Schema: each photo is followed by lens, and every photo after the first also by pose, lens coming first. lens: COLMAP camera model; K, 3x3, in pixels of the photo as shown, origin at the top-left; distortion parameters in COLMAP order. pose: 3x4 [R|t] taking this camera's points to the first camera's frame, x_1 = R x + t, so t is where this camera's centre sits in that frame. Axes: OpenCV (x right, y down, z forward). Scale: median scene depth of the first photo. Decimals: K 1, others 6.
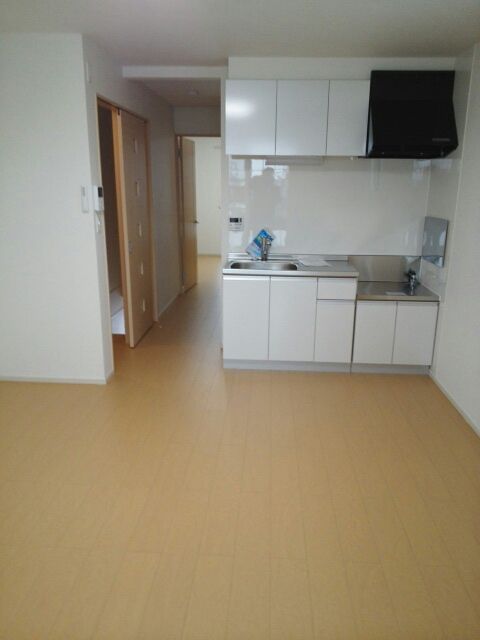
lens RADIAL K [[505.5, 0, 240.0], [0, 505.5, 320.0], [0, 0, 1]] dist [0.096403, -0.172527]
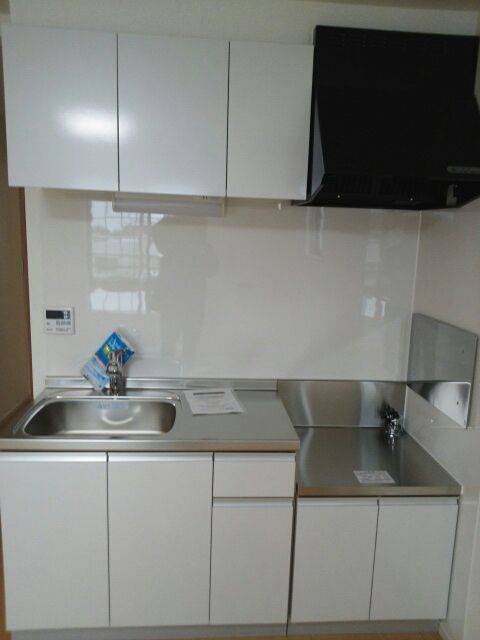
lens RADIAL K [[505.5, 0, 240.0], [0, 505.5, 320.0], [0, 0, 1]] dist [0.096403, -0.172527]
pose [[0.990349, -0.000091, 0.138594, 0.108639], [0.012558, 0.995946, -0.089076, -0.155142], [-0.138024, 0.089957, 0.986335, 0.509274]]
